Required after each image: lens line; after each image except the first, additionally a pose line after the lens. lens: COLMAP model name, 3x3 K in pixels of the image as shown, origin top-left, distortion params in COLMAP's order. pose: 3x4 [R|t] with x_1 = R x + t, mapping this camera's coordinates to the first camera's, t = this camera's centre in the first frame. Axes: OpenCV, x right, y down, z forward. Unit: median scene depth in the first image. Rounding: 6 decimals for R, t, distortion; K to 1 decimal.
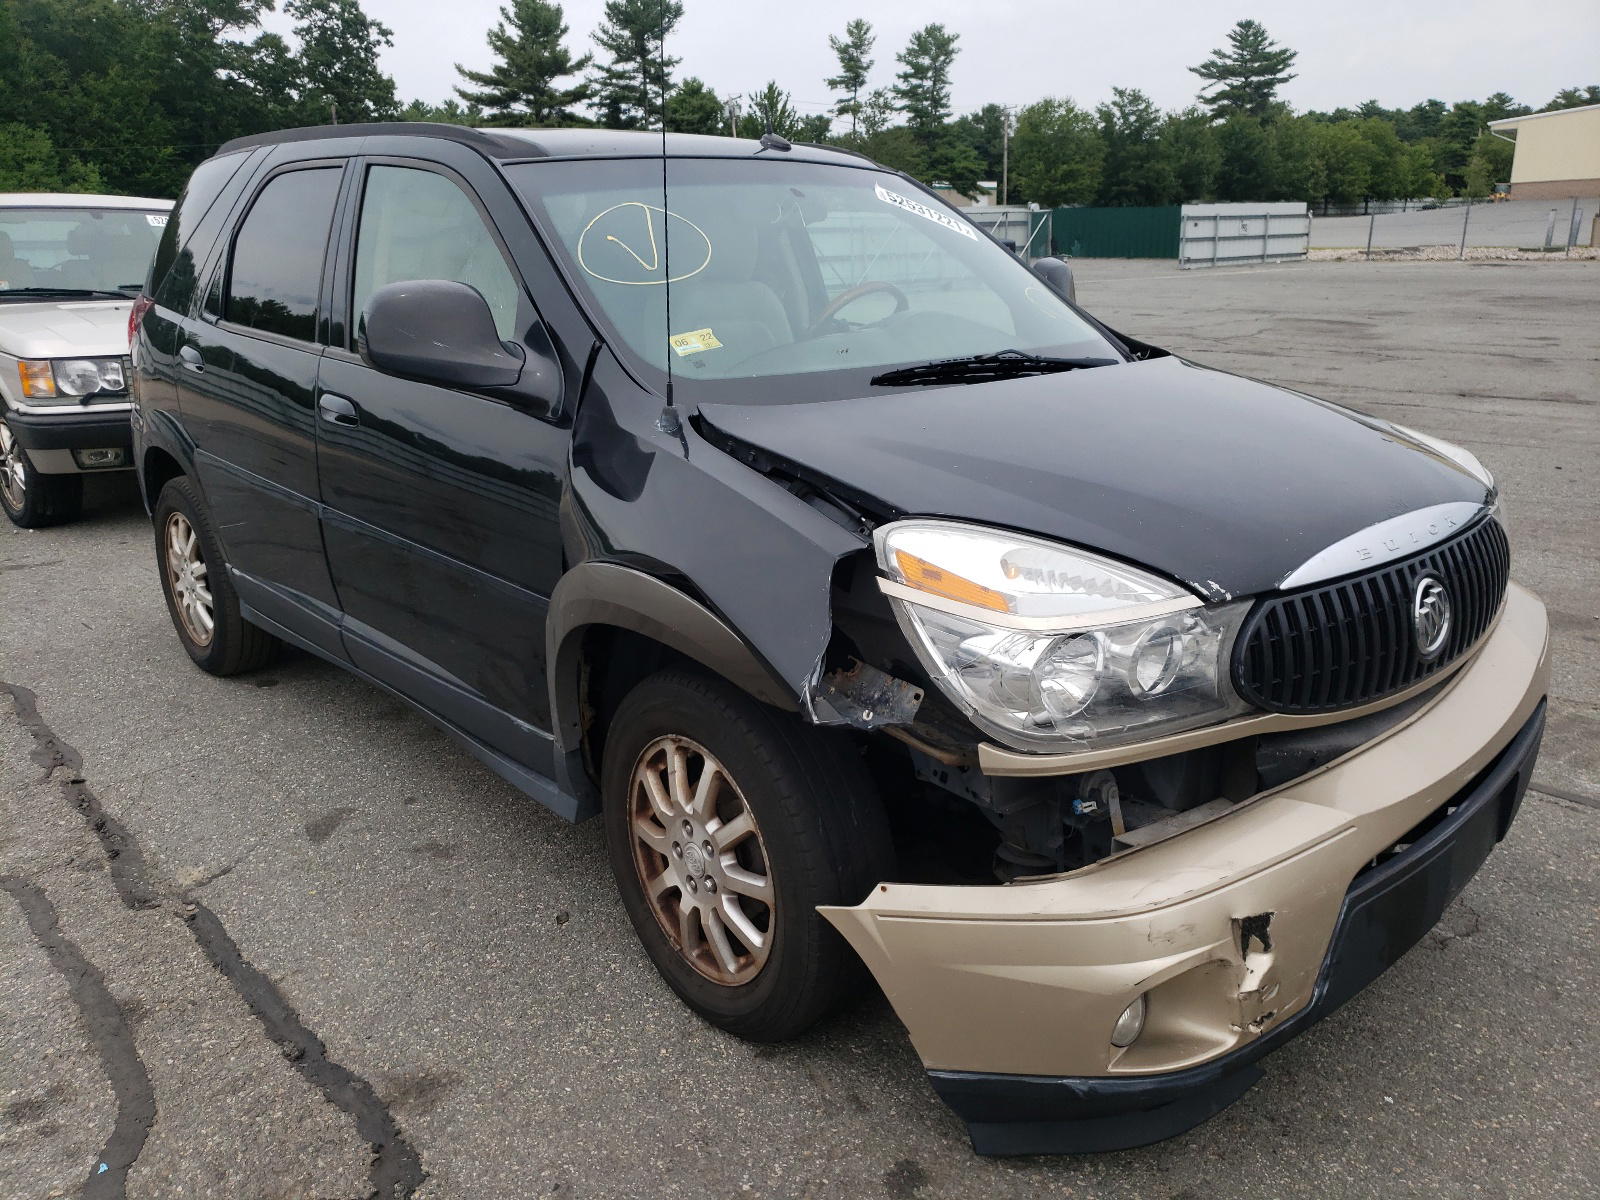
lens RADIAL K [[1242.7, 0, 799.5], [0, 1242.7, 577.6], [0, 0, 1]] dist [0.024894, -0.010243]
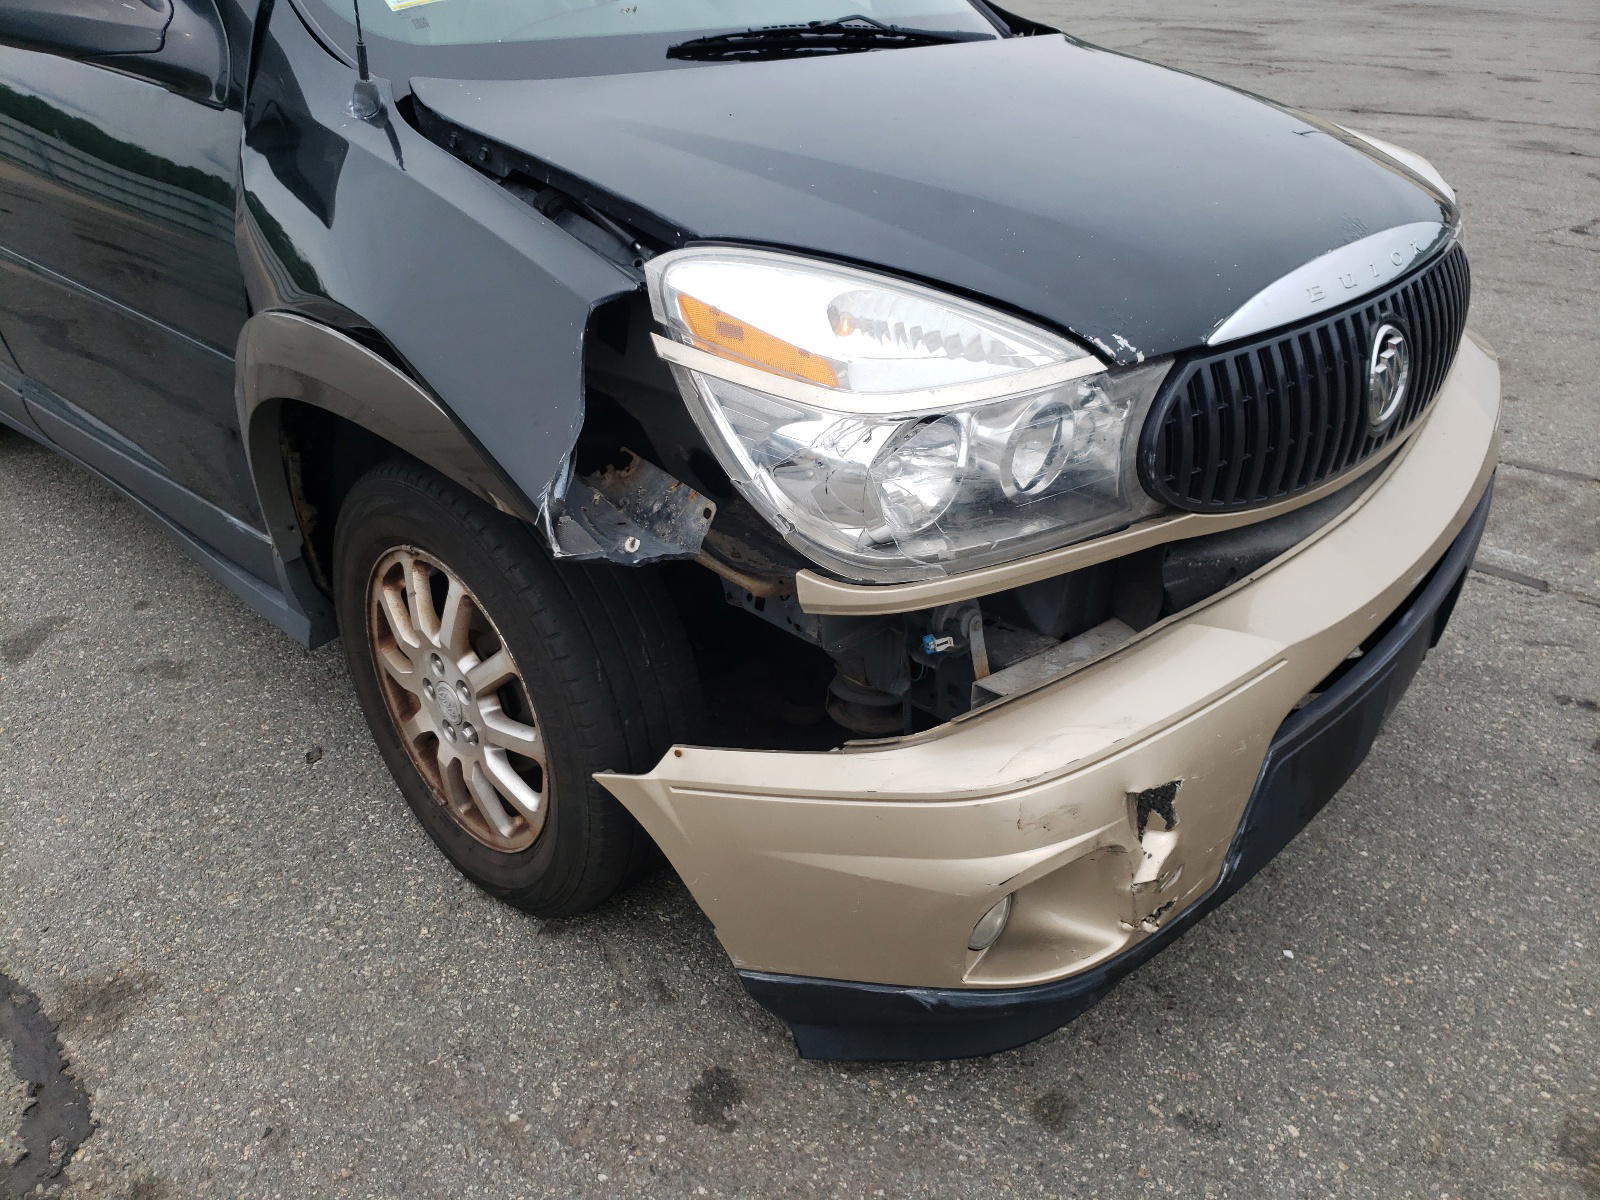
lens RADIAL K [[1242.7, 0, 799.5], [0, 1242.7, 577.6], [0, 0, 1]] dist [0.024894, -0.010243]
pose [[0.994721, -0.029558, 0.098264, 0.068540], [0.008585, 0.978229, 0.207349, -0.010499], [-0.102253, -0.205411, 0.973319, 0.273104]]
